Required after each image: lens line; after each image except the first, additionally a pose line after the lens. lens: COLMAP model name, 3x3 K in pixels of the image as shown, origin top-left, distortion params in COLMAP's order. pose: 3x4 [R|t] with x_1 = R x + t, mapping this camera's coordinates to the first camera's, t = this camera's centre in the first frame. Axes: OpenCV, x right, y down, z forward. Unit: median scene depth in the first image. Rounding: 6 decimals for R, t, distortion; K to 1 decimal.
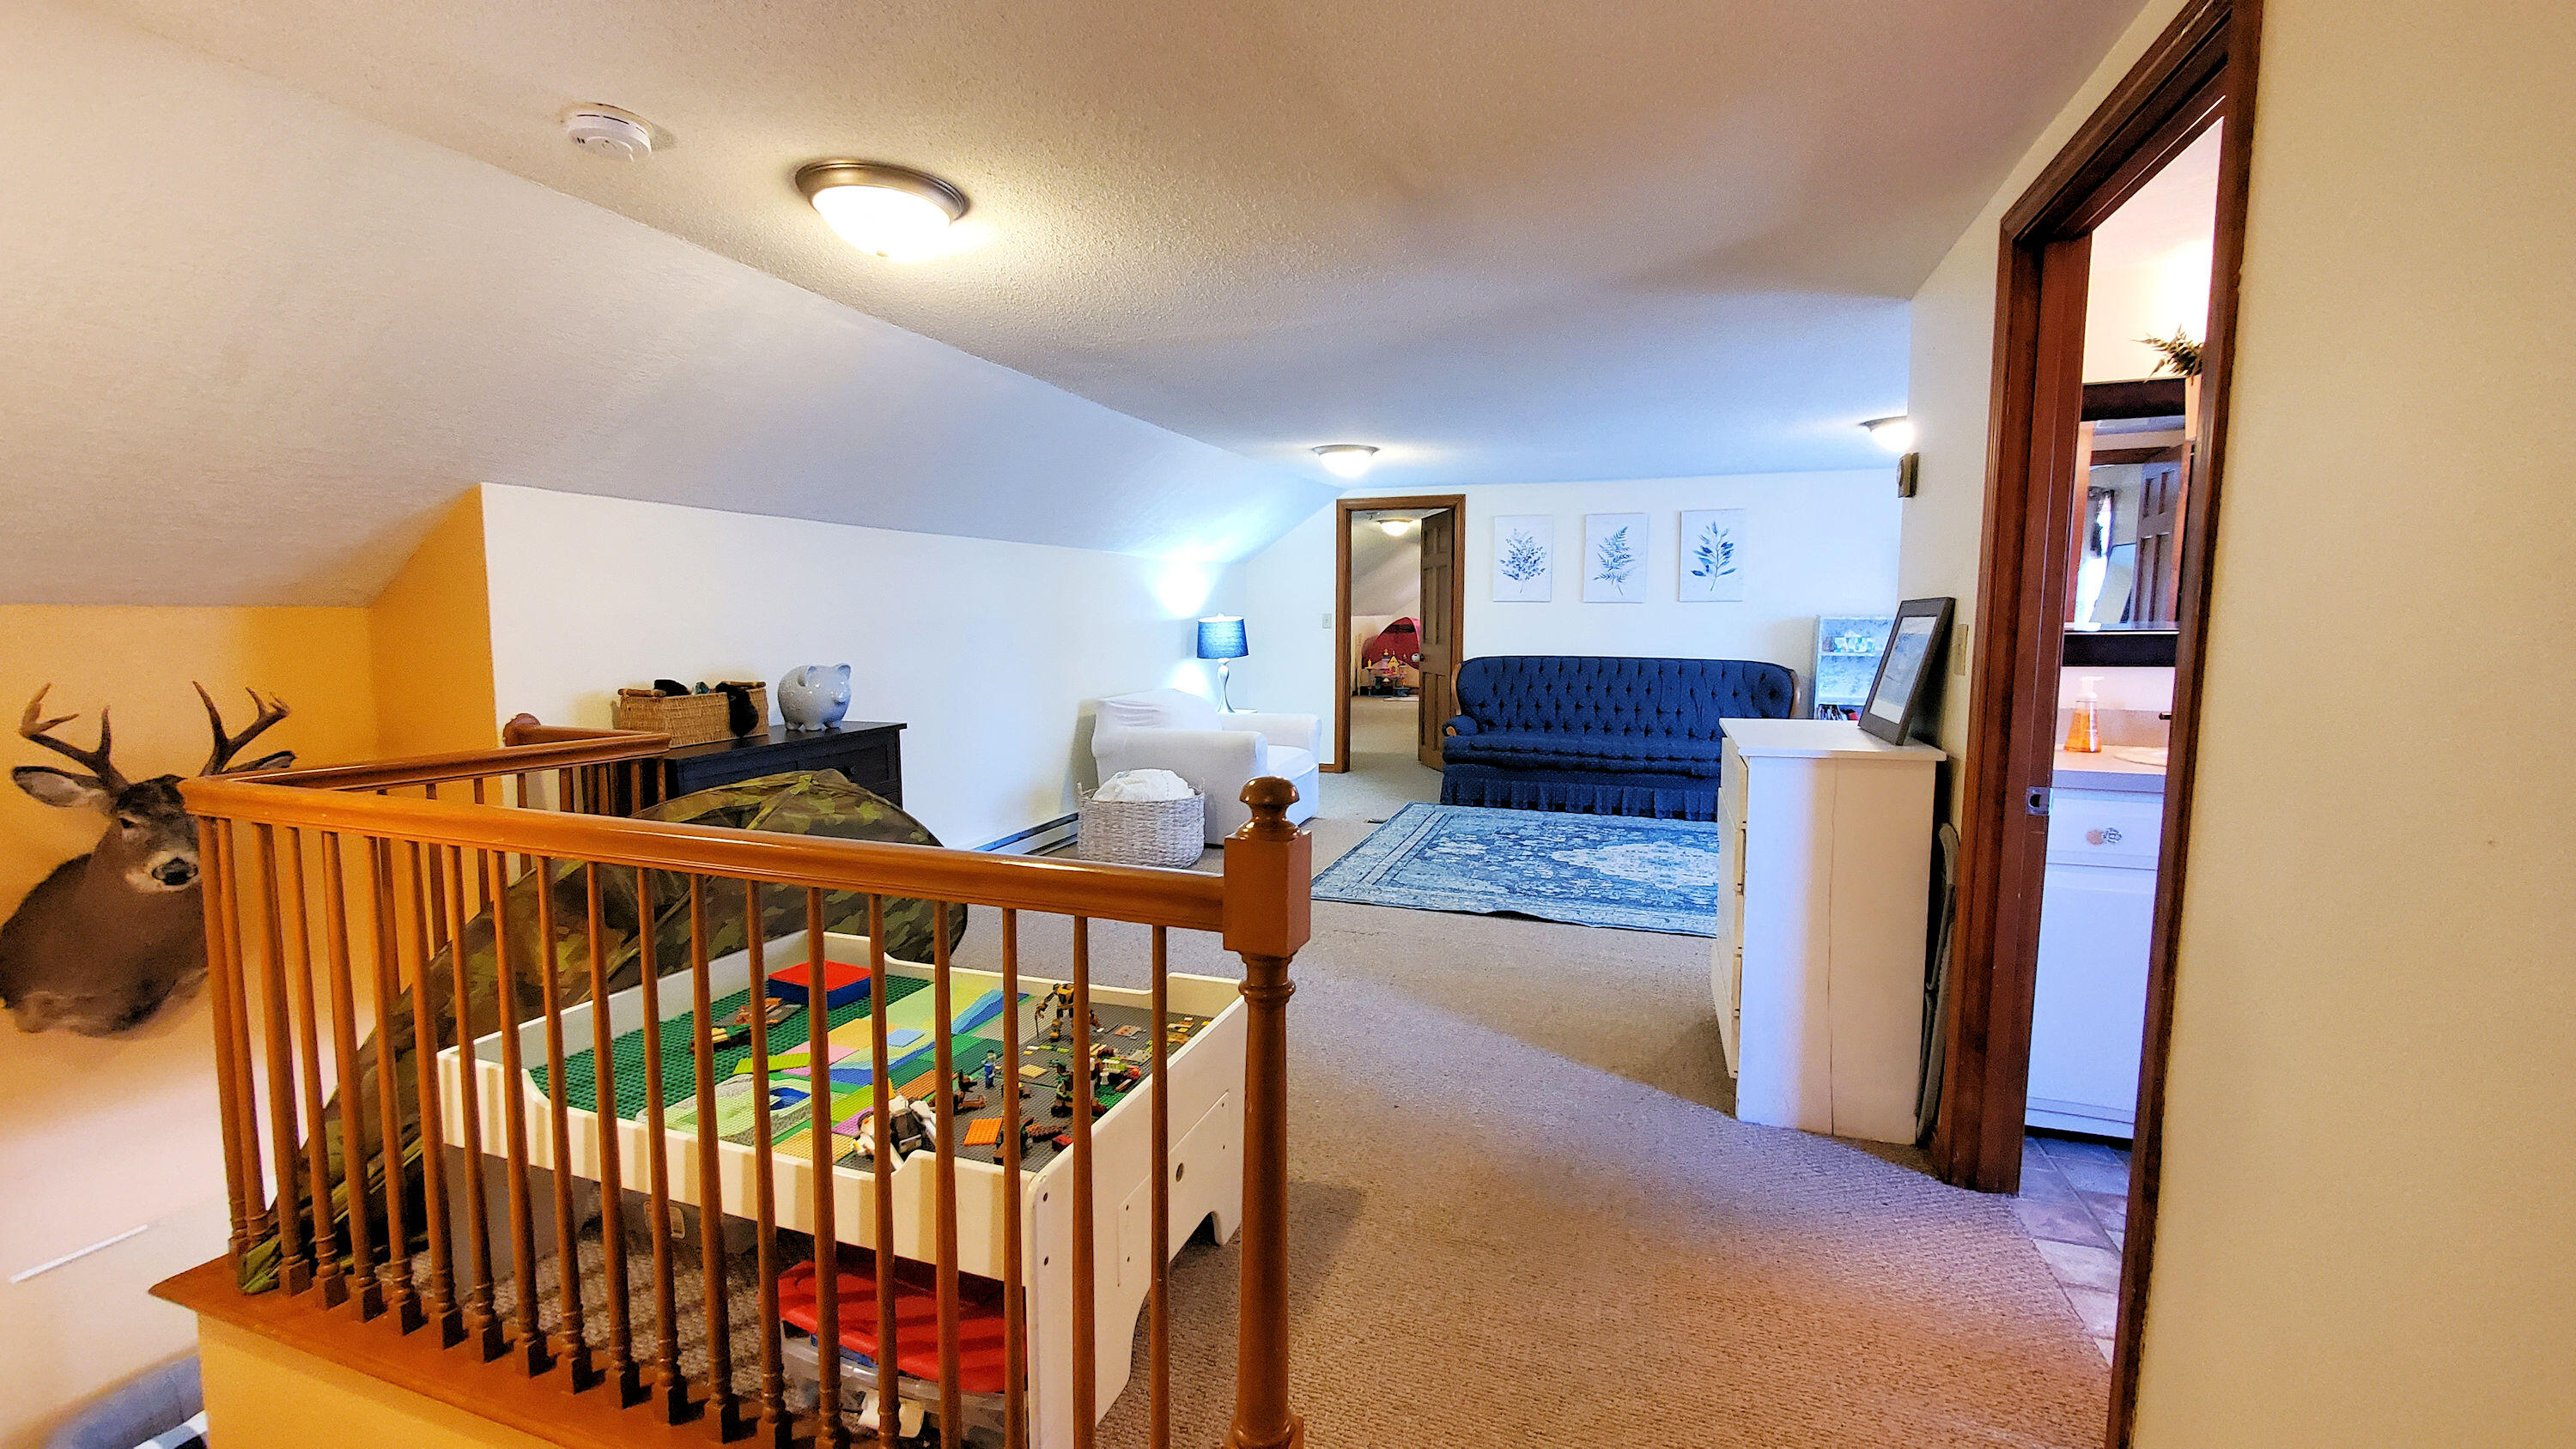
lens RADIAL K [[1042.9, 0, 1288.0], [0, 1042.9, 724.5], [0, 0, 1]] dist [0.000192, 0.000039]
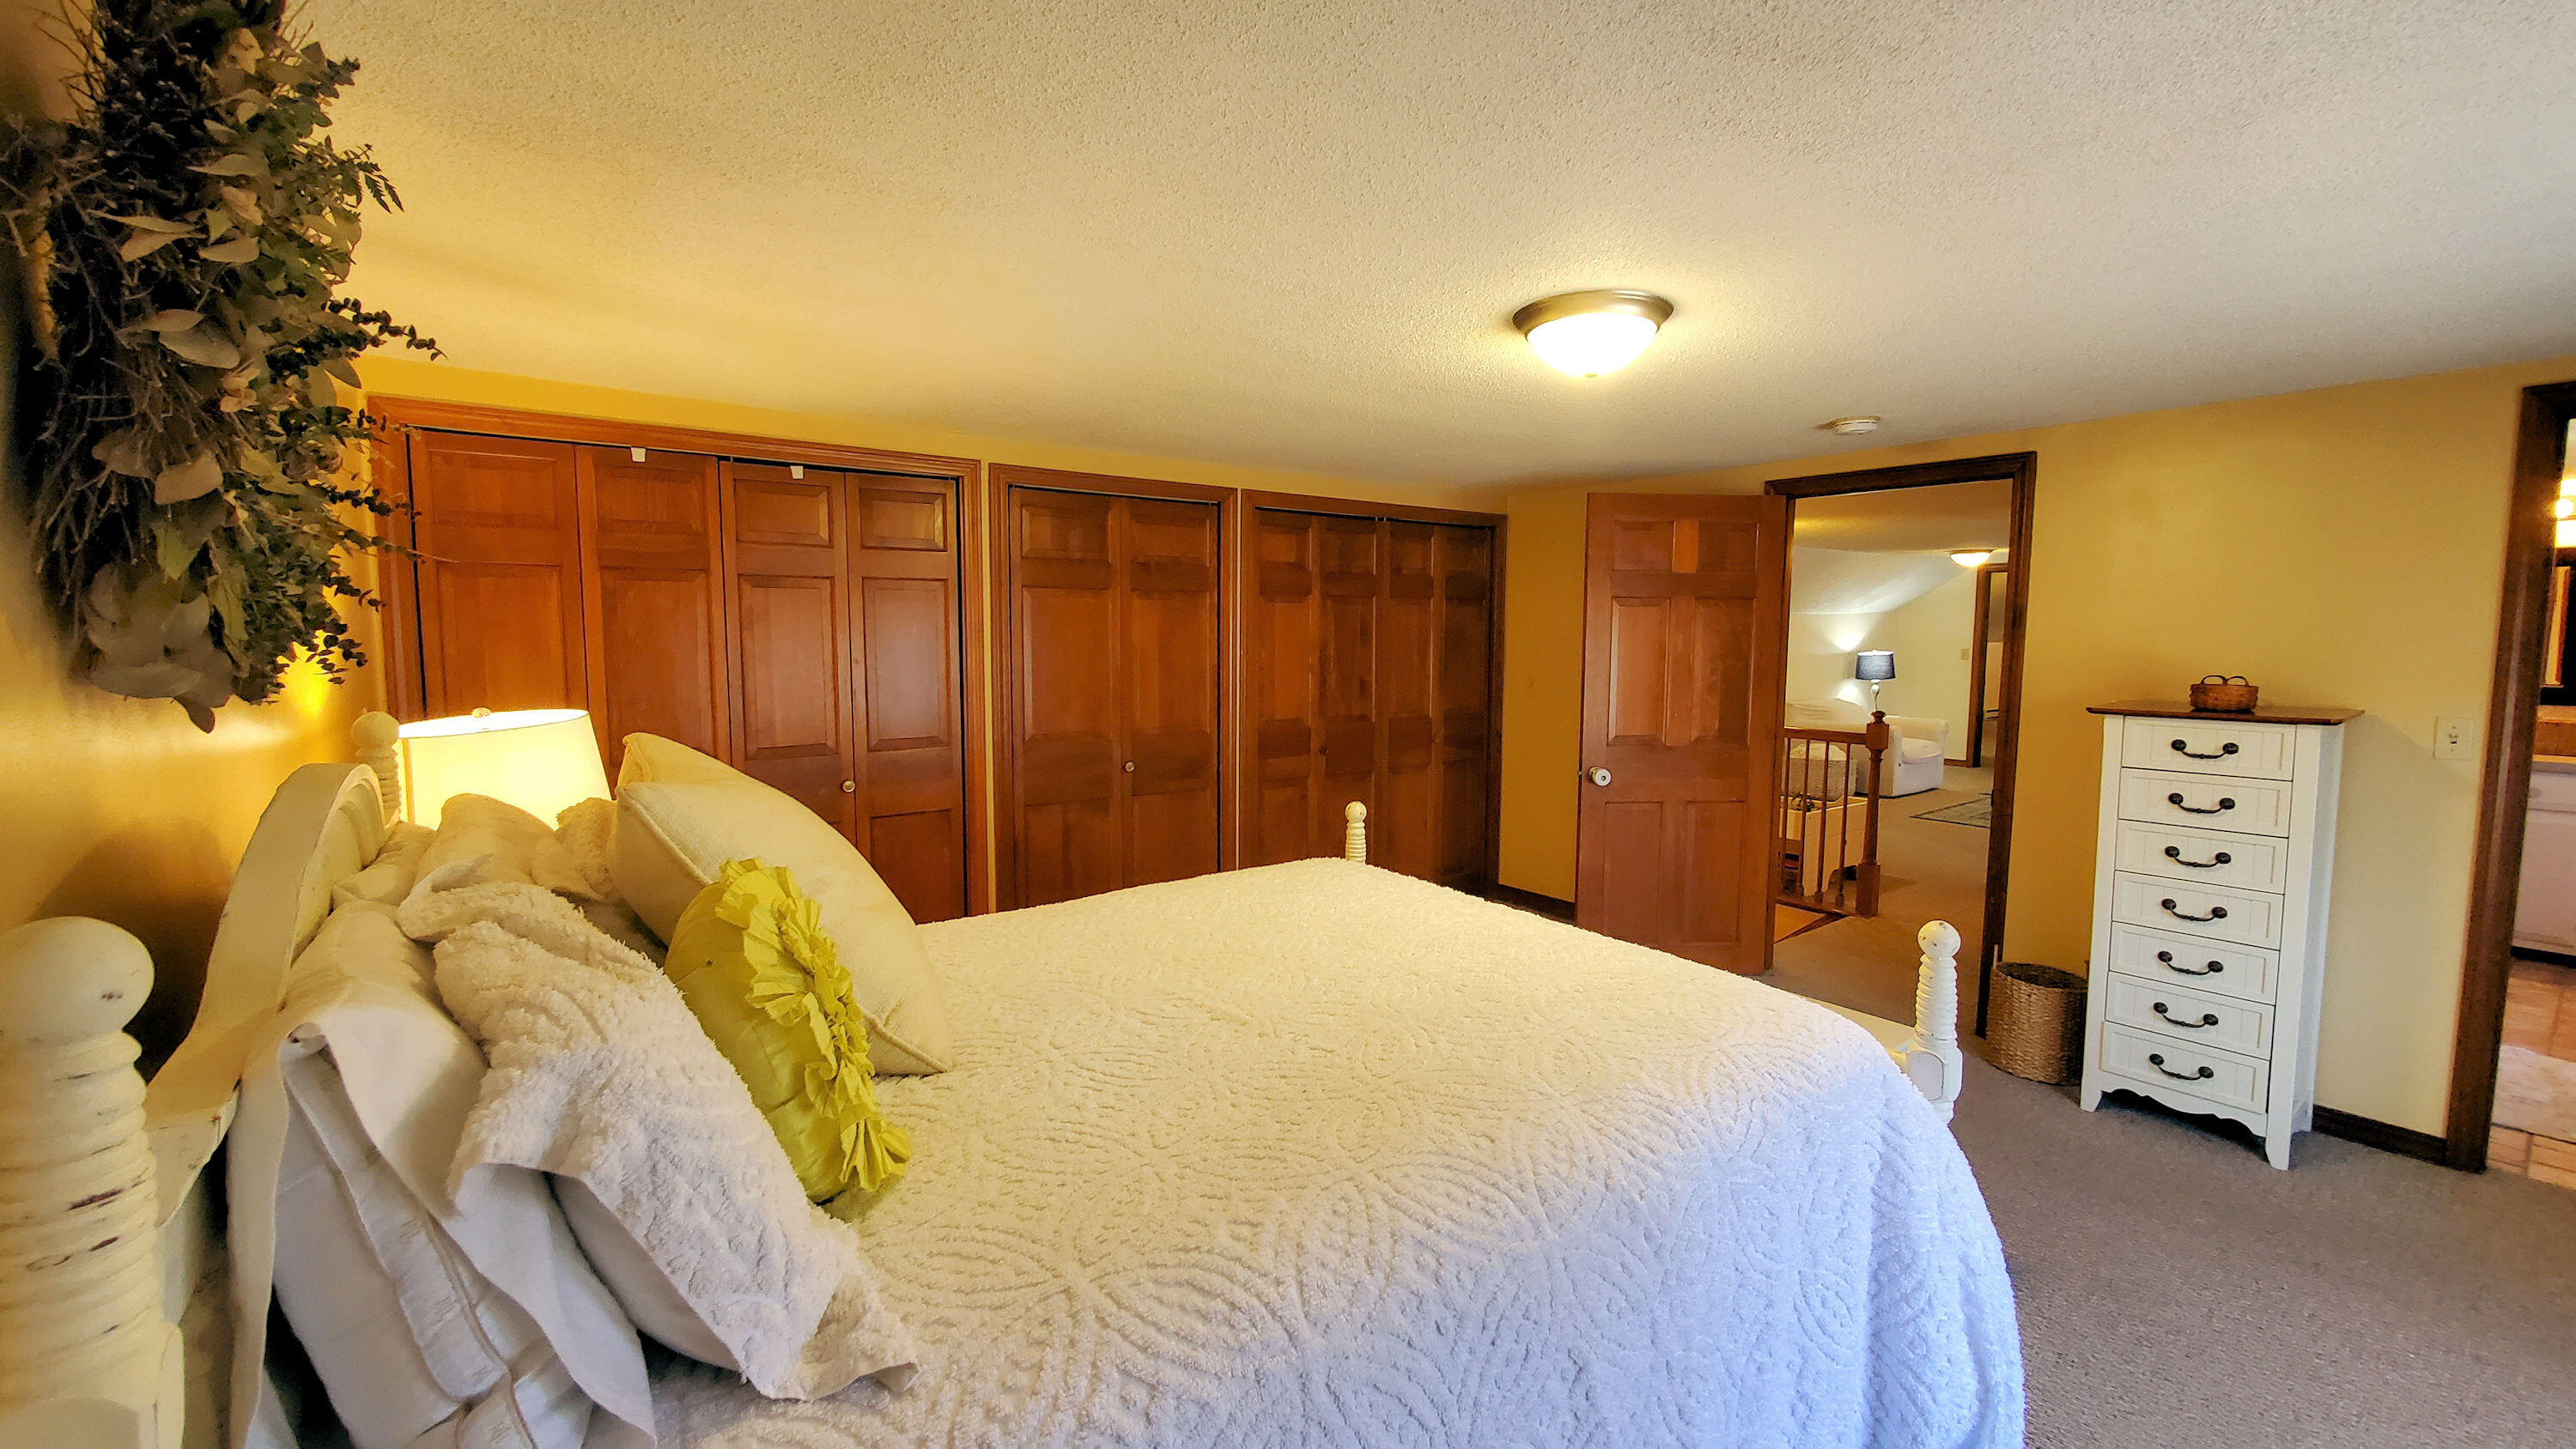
lens RADIAL K [[1117.8, 0, 1288.7], [0, 1117.8, 682.6], [0, 0, 1]] dist [-0.000157, -0.000010]
pose [[0.851237, 0.033657, -0.523700, 0.066895], [-0.061290, 0.997488, -0.035515, 0.052920], [0.521189, 0.062330, 0.851162, -0.875652]]
